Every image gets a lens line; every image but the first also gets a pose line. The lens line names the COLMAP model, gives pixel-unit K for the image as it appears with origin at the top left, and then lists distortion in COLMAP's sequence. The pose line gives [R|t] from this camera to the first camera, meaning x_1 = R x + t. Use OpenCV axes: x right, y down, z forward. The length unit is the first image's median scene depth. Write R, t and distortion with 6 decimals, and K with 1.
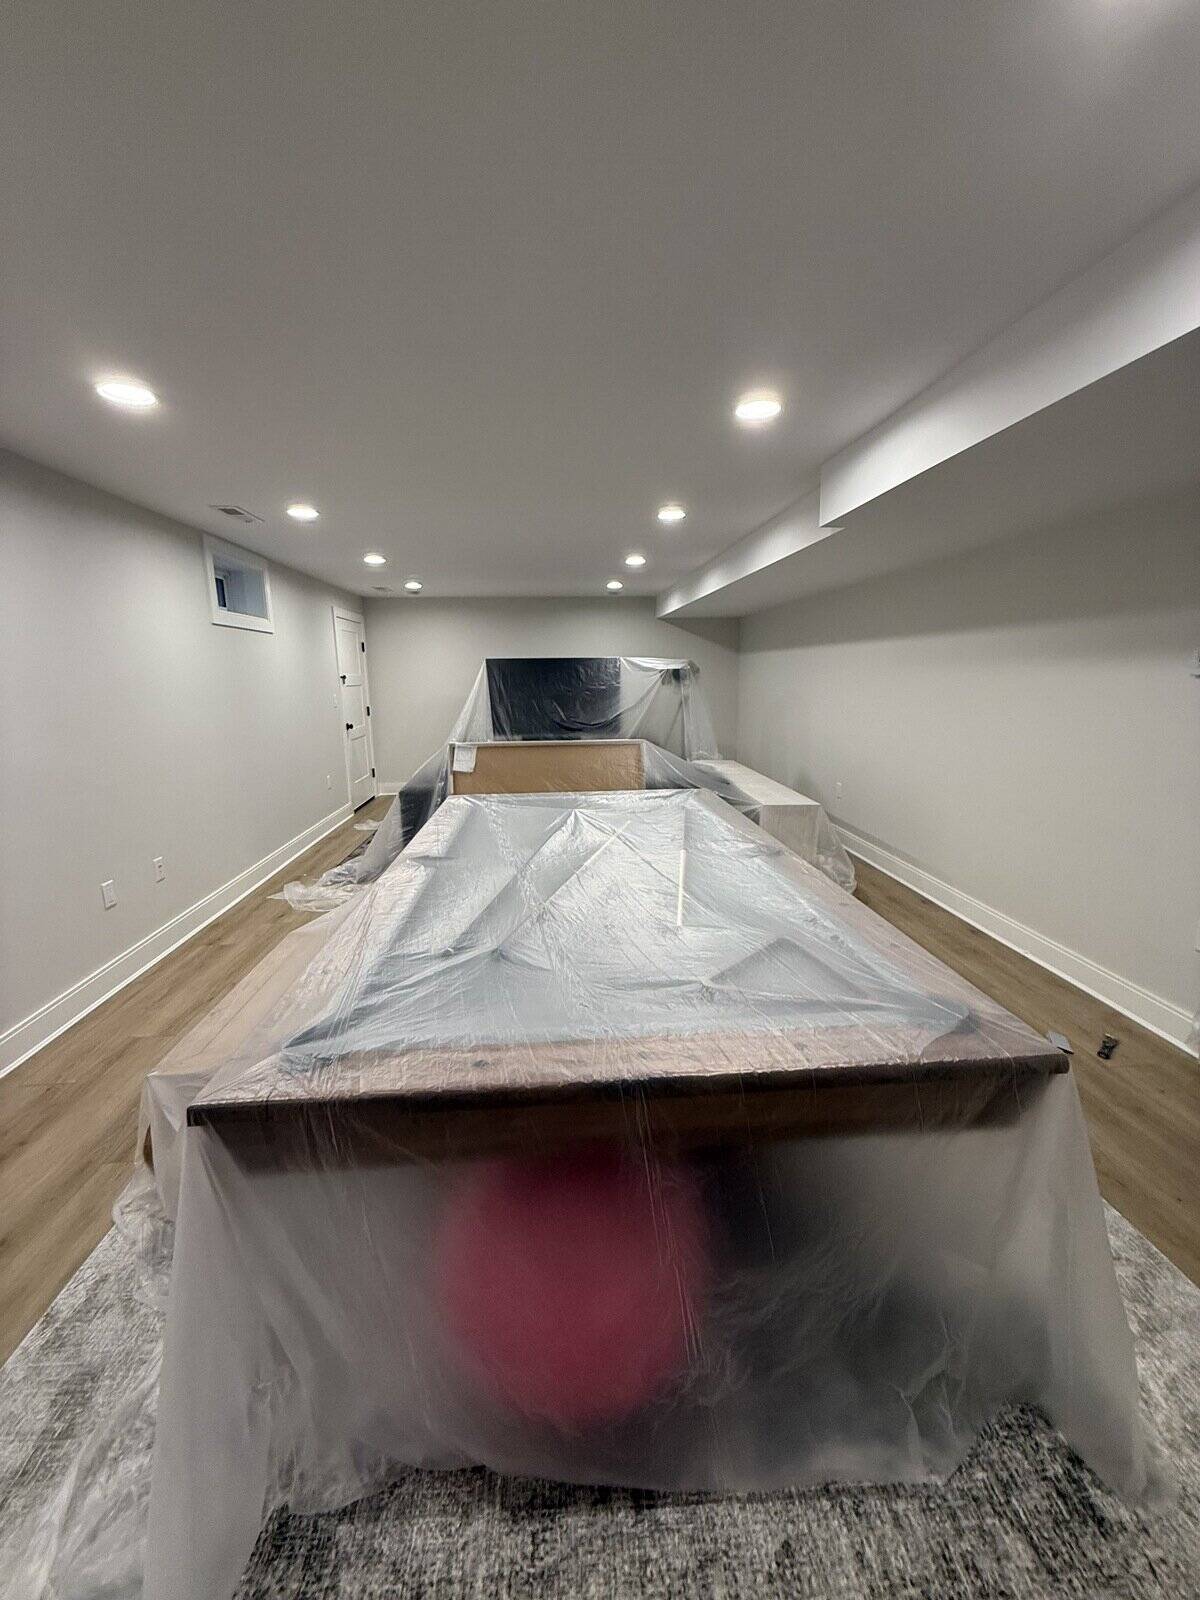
lens RADIAL K [[643.8, 0, 600.0], [0, 643.8, 800.0], [0, 0, 1]] dist [-0.000084, 0.001053]
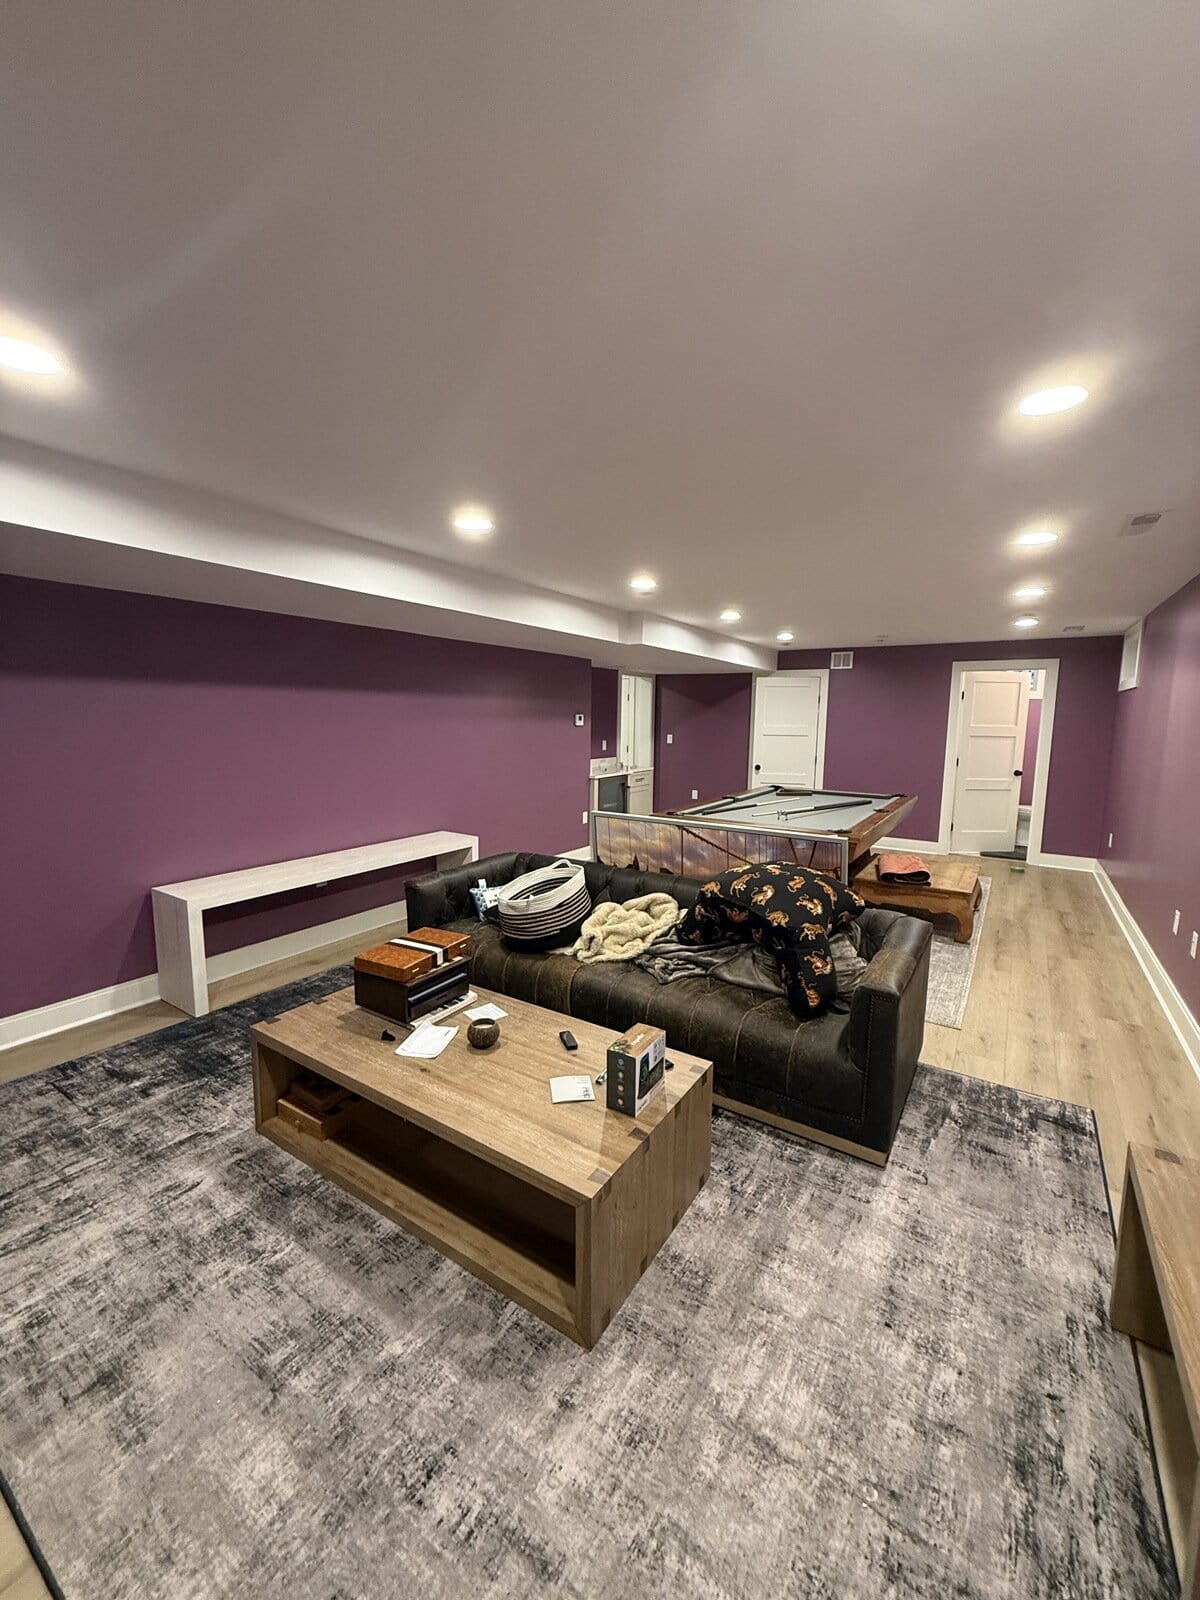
lens RADIAL K [[643.8, 0, 600.0], [0, 643.8, 800.0], [0, 0, 1]] dist [-0.000084, 0.001053]
pose [[-0.793804, -0.075245, 0.603502, -0.691138], [0.115177, 0.955760, 0.270660, -0.509483], [-0.597169, 0.284360, -0.750019, 2.601190]]
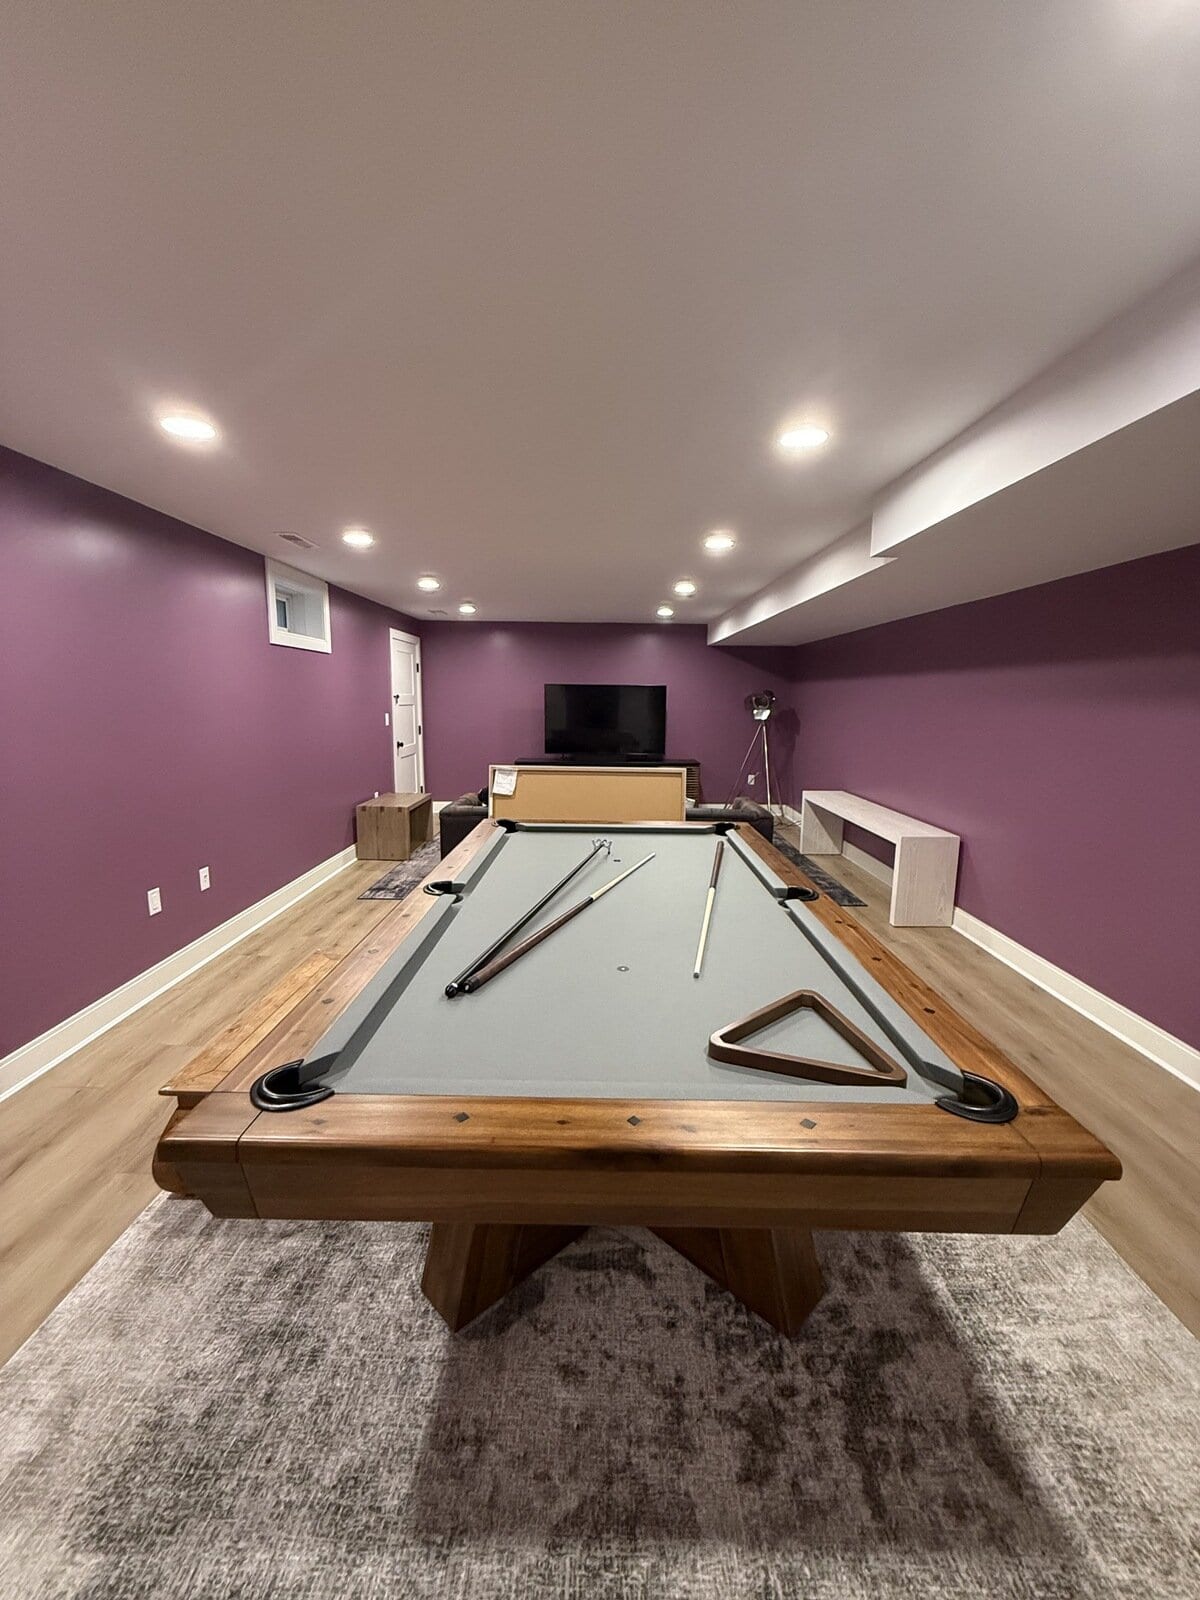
lens RADIAL K [[643.8, 0, 600.0], [0, 643.8, 800.0], [0, 0, 1]] dist [-0.000084, 0.001053]
pose [[0.995933, 0.038704, -0.081364, 0.031672], [-0.041478, 0.998605, -0.032688, -0.013902], [0.079986, 0.035930, 0.996148, 0.023463]]
